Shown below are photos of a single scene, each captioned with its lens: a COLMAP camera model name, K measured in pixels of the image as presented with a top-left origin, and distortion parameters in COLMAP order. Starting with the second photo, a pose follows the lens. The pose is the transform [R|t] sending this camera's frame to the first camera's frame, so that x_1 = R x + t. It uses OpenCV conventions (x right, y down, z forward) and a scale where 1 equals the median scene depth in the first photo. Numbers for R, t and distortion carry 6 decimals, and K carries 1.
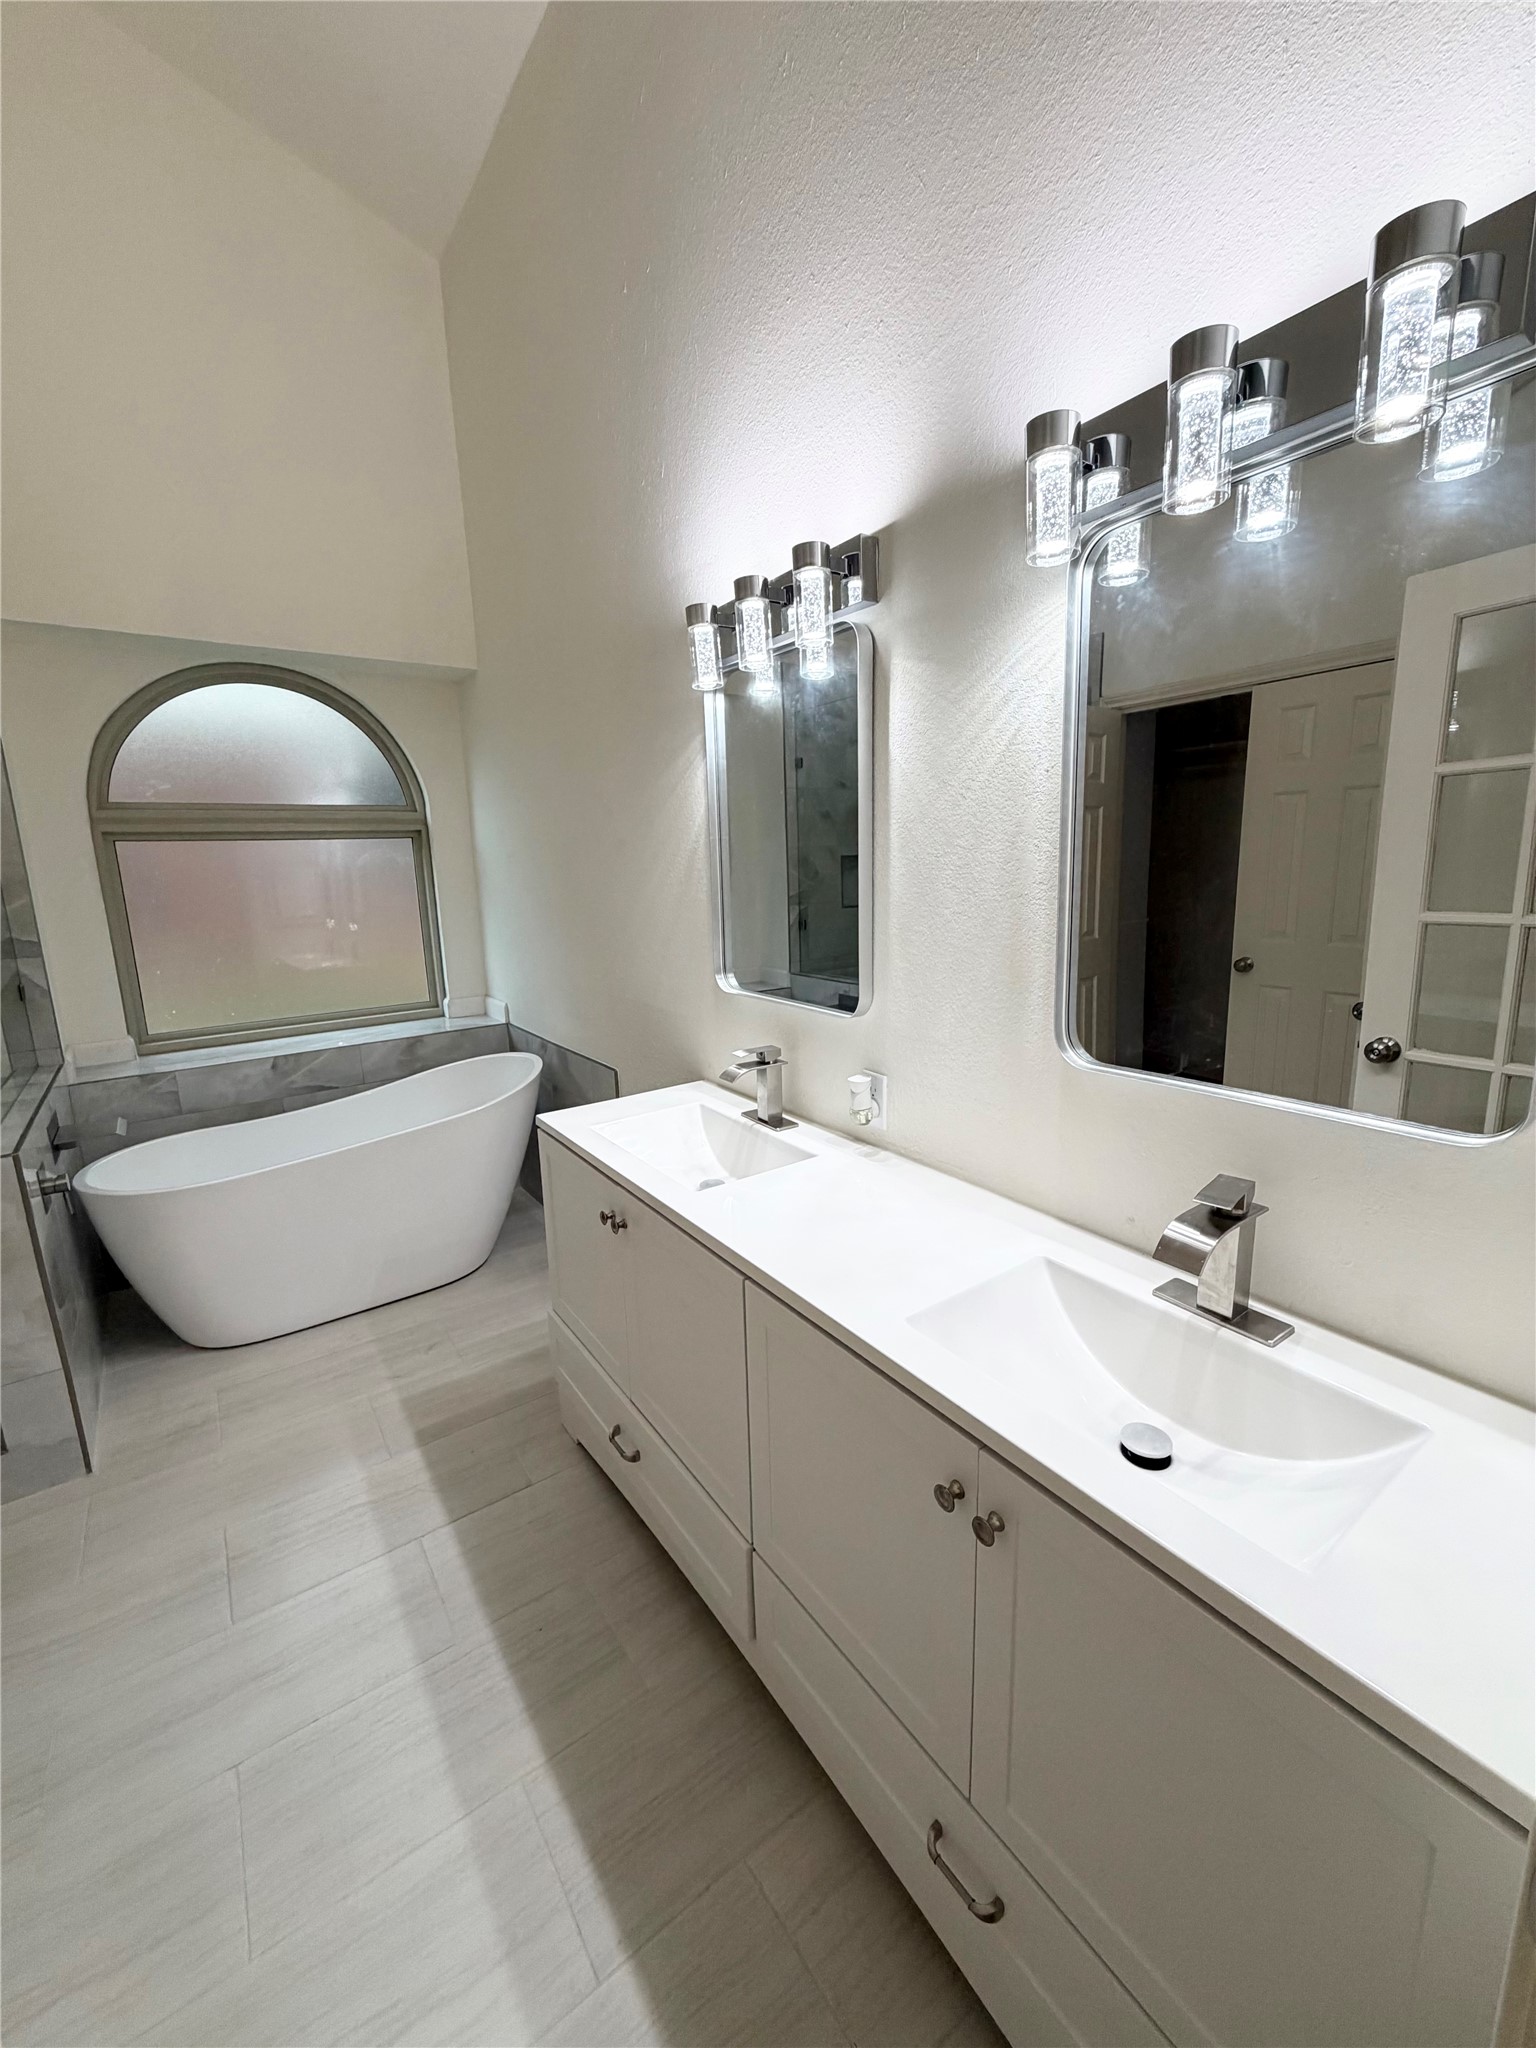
lens RADIAL K [[819.9, 0, 763.3], [0, 819.9, 1018.9], [0, 0, 1]] dist [-0.001074, 0.000455]
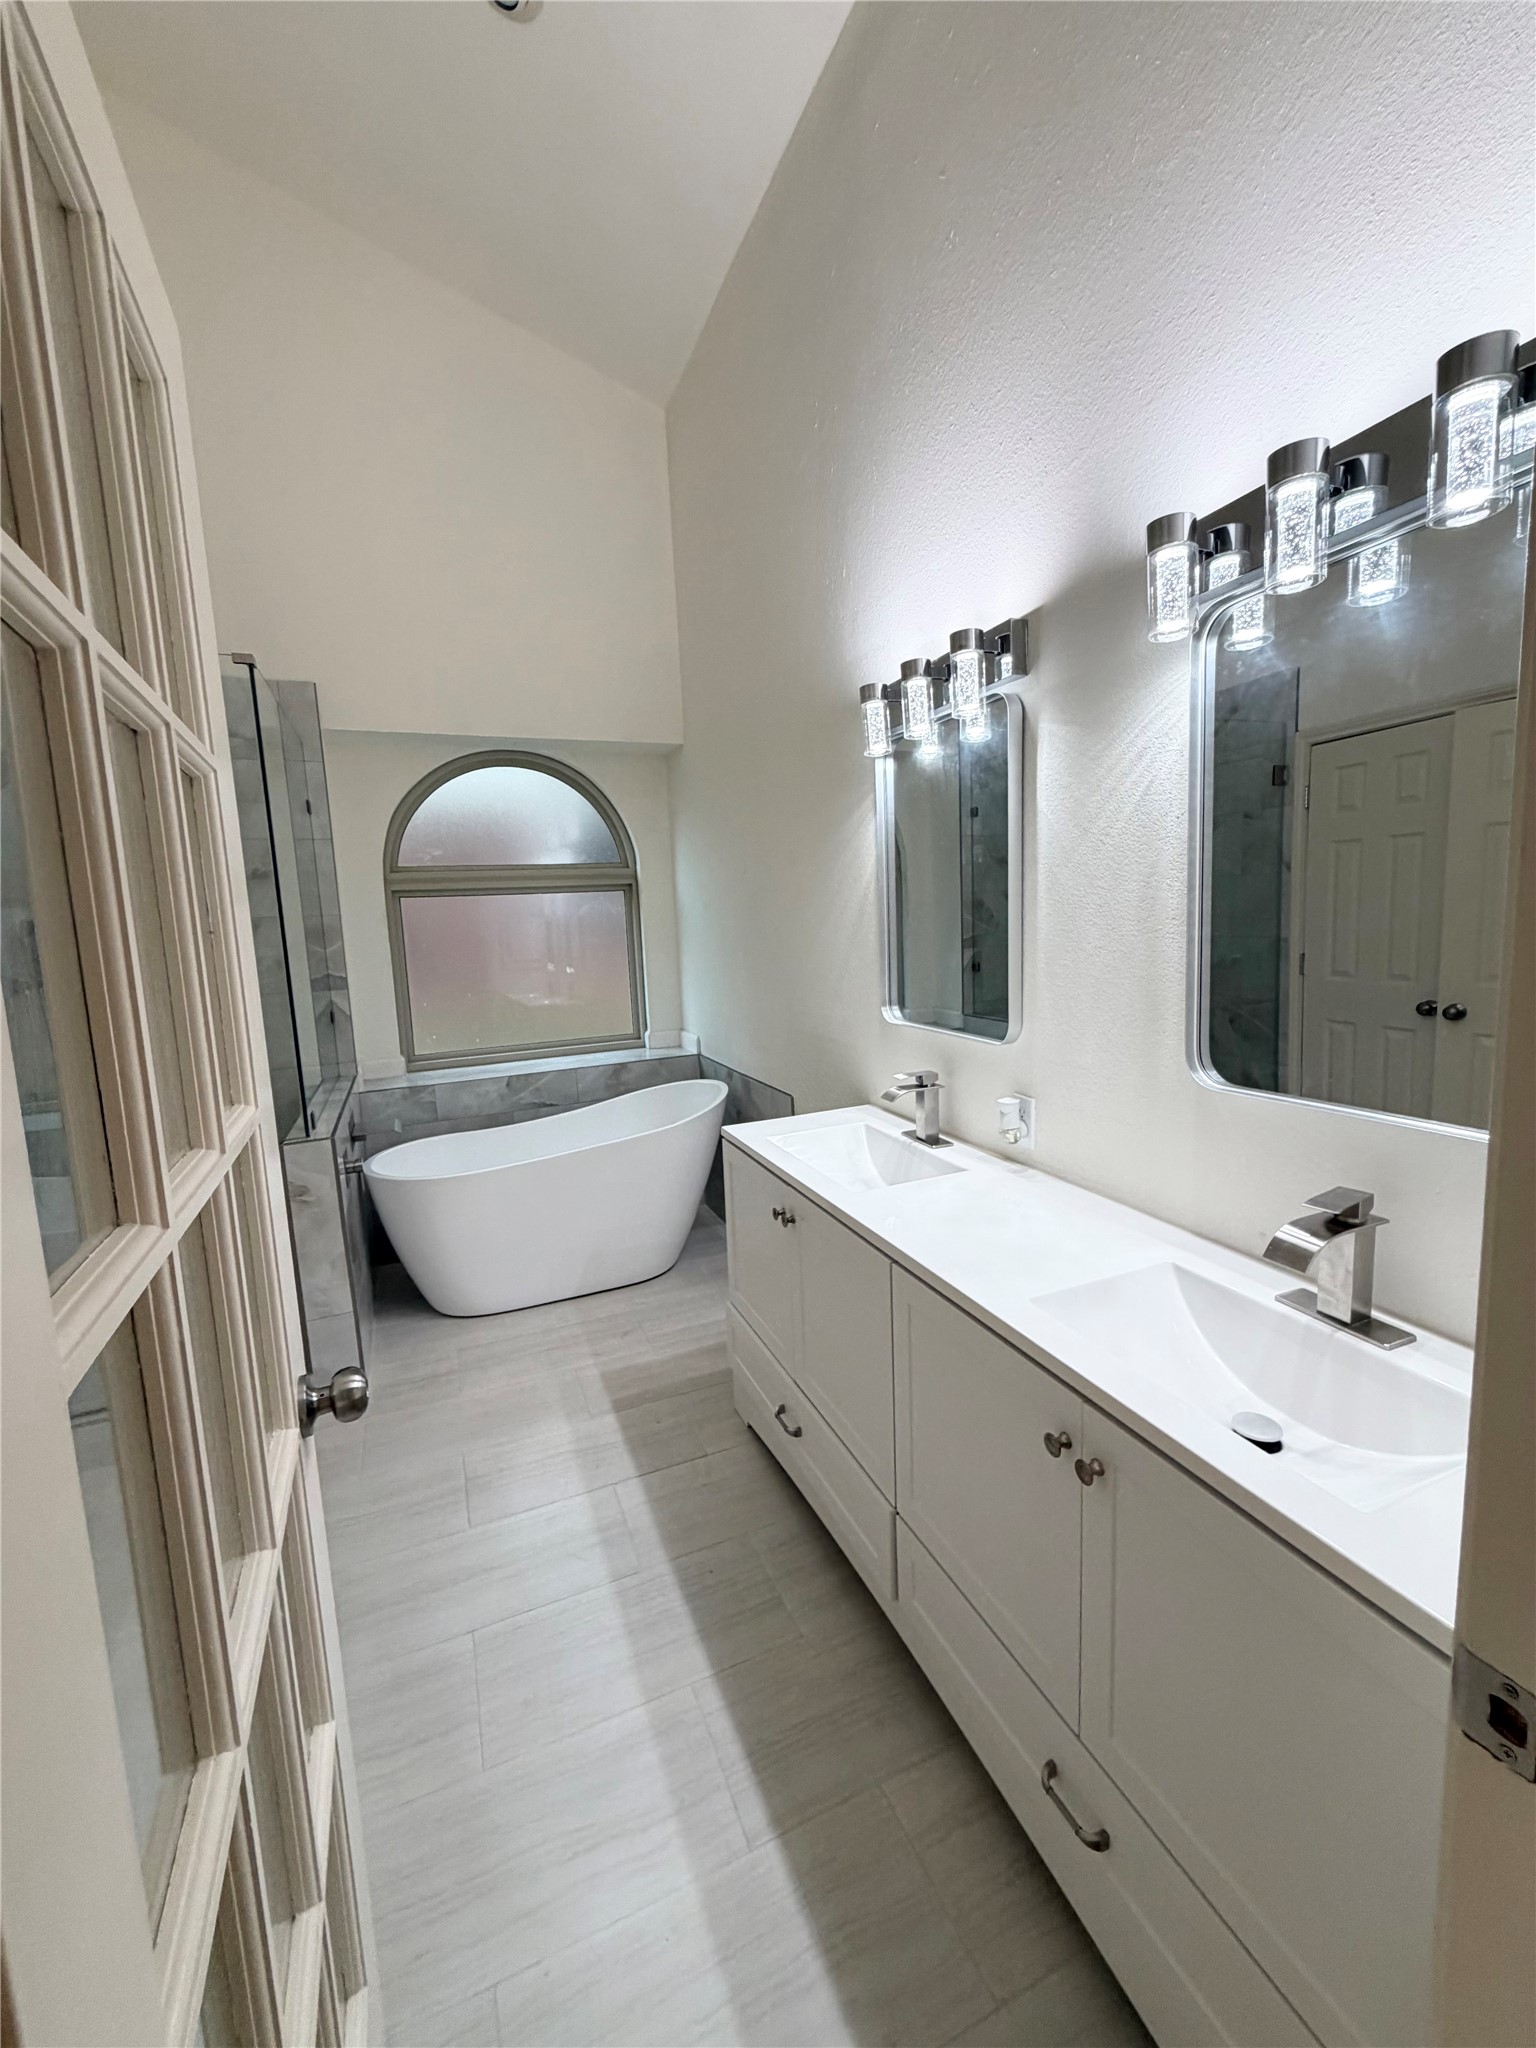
lens RADIAL K [[819.9, 0, 760.2], [0, 819.9, 1022.3], [0, 0, 1]] dist [-0.001074, 0.000455]
pose [[0.974333, 0.016757, -0.224488, 0.038620], [-0.028708, 0.998333, -0.050078, 0.033552], [0.223275, 0.055238, 0.973189, -0.139718]]
